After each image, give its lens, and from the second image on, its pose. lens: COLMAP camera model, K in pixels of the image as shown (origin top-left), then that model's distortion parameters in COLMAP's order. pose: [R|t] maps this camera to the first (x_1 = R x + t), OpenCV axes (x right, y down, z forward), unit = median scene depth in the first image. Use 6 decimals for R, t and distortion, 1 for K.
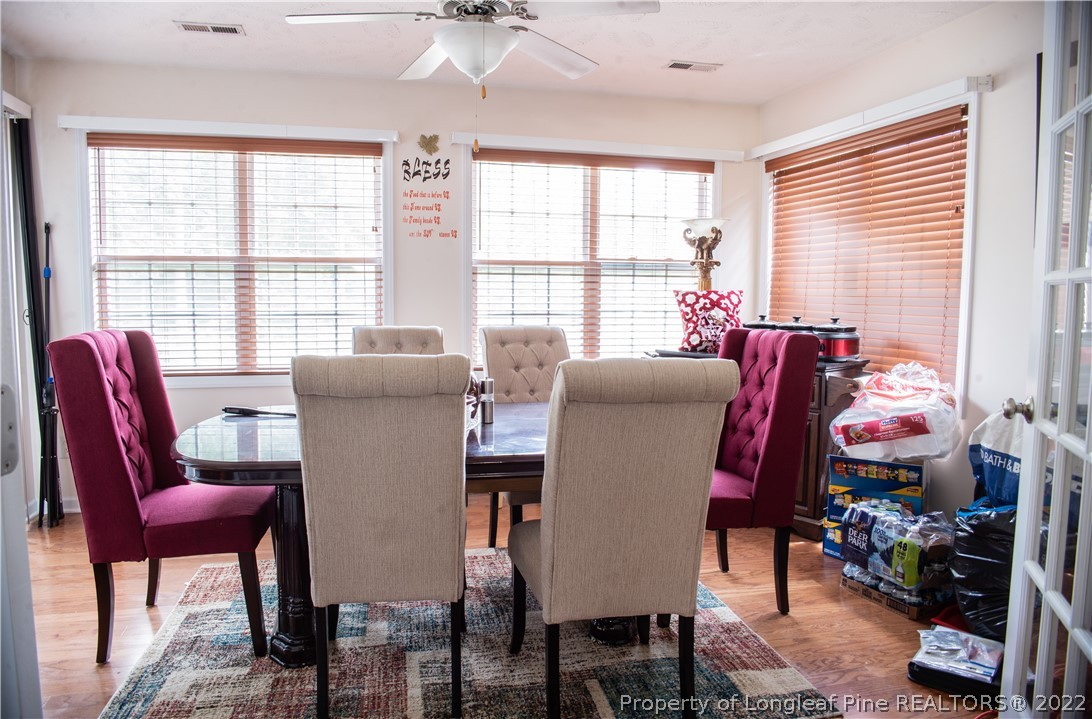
lens RADIAL K [[723.1, 0, 522.7], [0, 723.1, 350.3], [0, 0, 1]] dist [-0.068367, 0.023581]
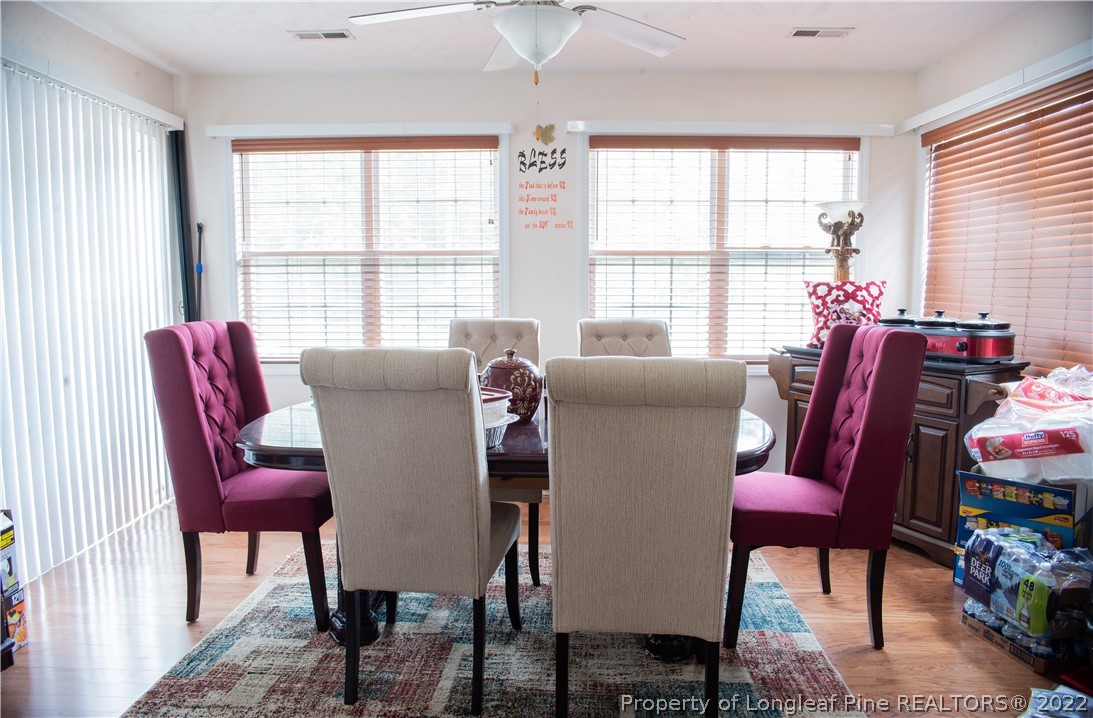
lens RADIAL K [[723.8, 0, 537.9], [0, 723.8, 355.1], [0, 0, 1]] dist [-0.068367, 0.023581]
pose [[0.968260, 0.019216, -0.249206, 0.149241], [-0.014471, 0.999678, 0.020859, -0.004653], [0.249526, -0.016591, 0.968226, 0.044869]]
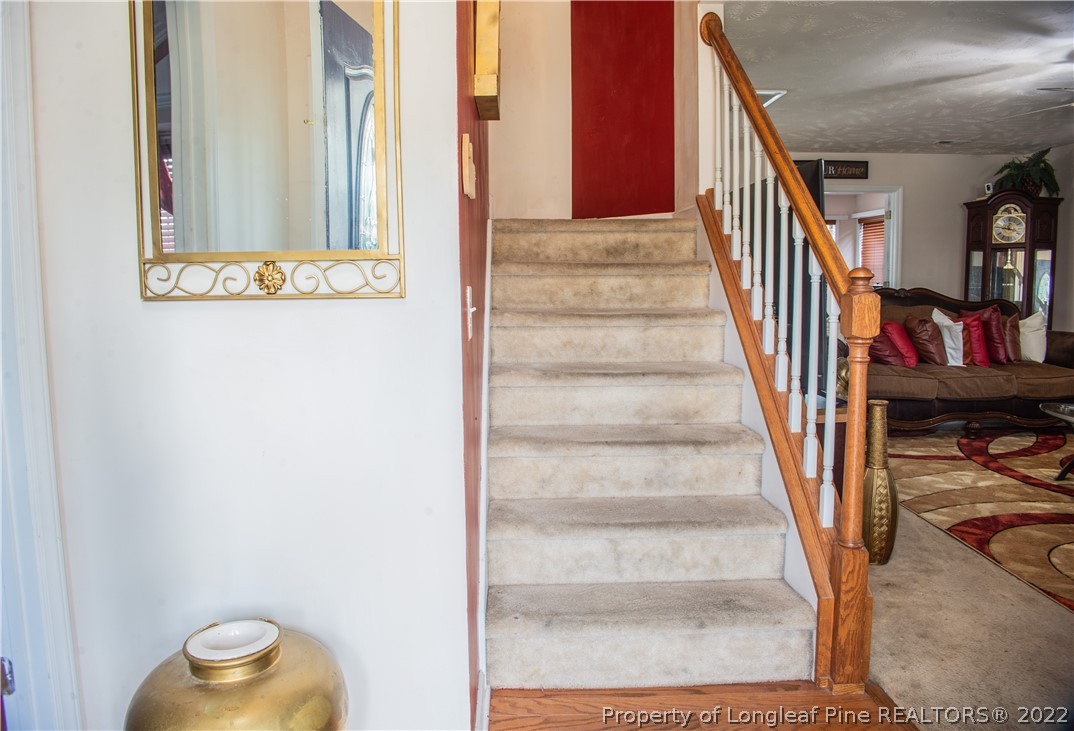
lens RADIAL K [[682.1, 0, 512.7], [0, 682.1, 339.7], [0, 0, 1]] dist [-0.085815, 0.020066]
pose [[0.969638, 0.001167, -0.244541, -0.344932], [0.001157, 0.999955, 0.009363, 0.171710], [0.244541, -0.009361, 0.969594, -2.106406]]
